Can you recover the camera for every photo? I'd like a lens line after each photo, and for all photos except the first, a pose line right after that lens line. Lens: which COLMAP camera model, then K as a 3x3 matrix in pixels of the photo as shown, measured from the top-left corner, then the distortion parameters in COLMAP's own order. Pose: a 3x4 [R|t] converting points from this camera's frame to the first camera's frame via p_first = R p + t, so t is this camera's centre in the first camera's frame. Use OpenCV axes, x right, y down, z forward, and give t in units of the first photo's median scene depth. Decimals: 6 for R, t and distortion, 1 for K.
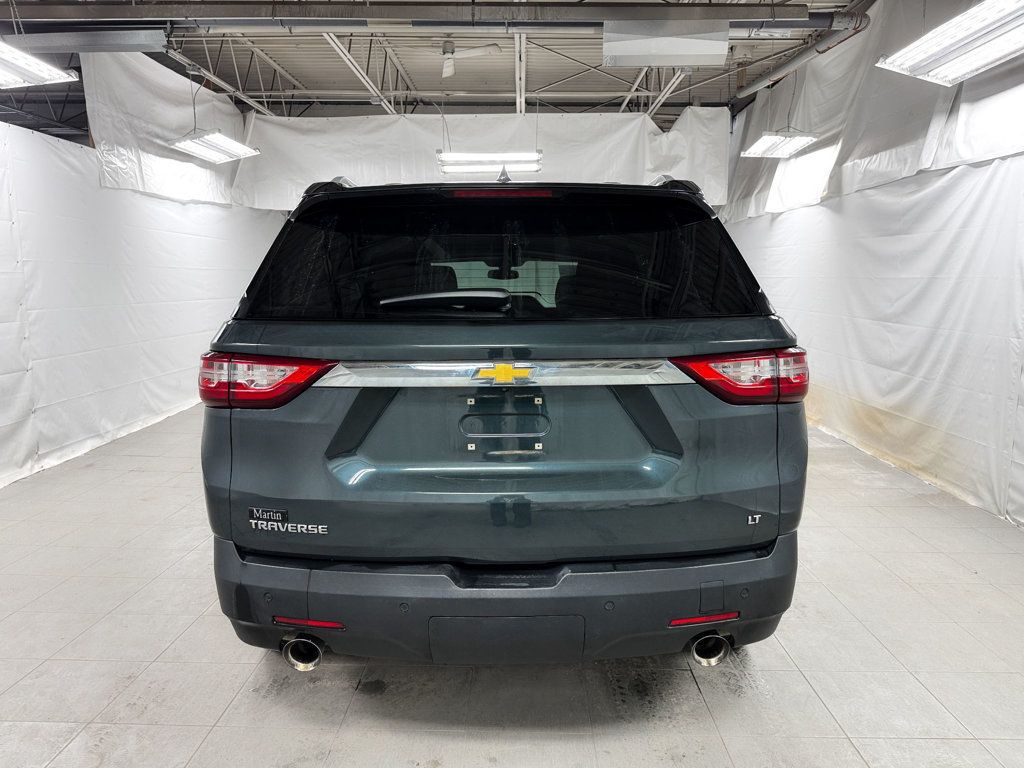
lens RADIAL K [[723.3, 0, 512.0], [0, 723.3, 384.0], [0, 0, 1]] dist [0.001629, -0.007482]
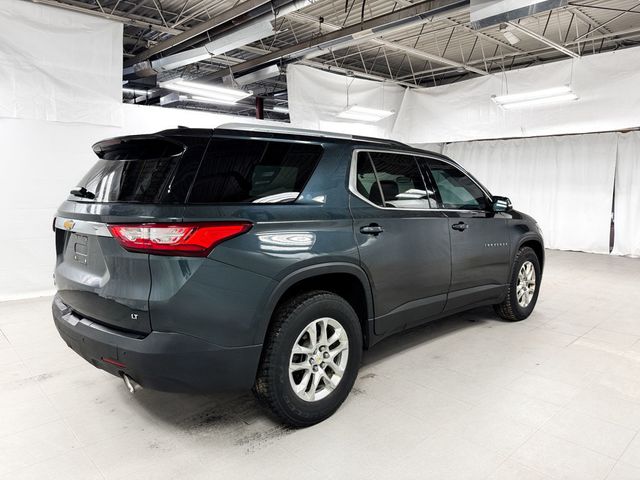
lens RADIAL K [[452.0, 0, 320.0], [0, 452.0, 240.0], [0, 0, 1]] dist [0.001629, -0.007482]
pose [[0.695914, 0.087654, -0.712756, 0.619706], [-0.098731, 0.994776, 0.025939, -0.038745], [0.711306, 0.052320, 0.700932, 0.218858]]
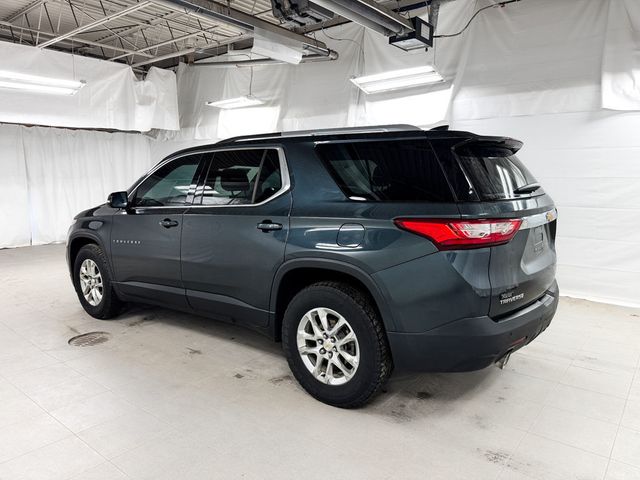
lens RADIAL K [[452.0, 0, 320.0], [0, 452.0, 240.0], [0, 0, 1]] dist [0.001629, -0.007482]
pose [[0.611032, -0.108240, 0.784171, -0.692540], [0.107389, 0.992784, 0.053357, -0.043995], [-0.784288, 0.051608, 0.618247, 0.255088]]
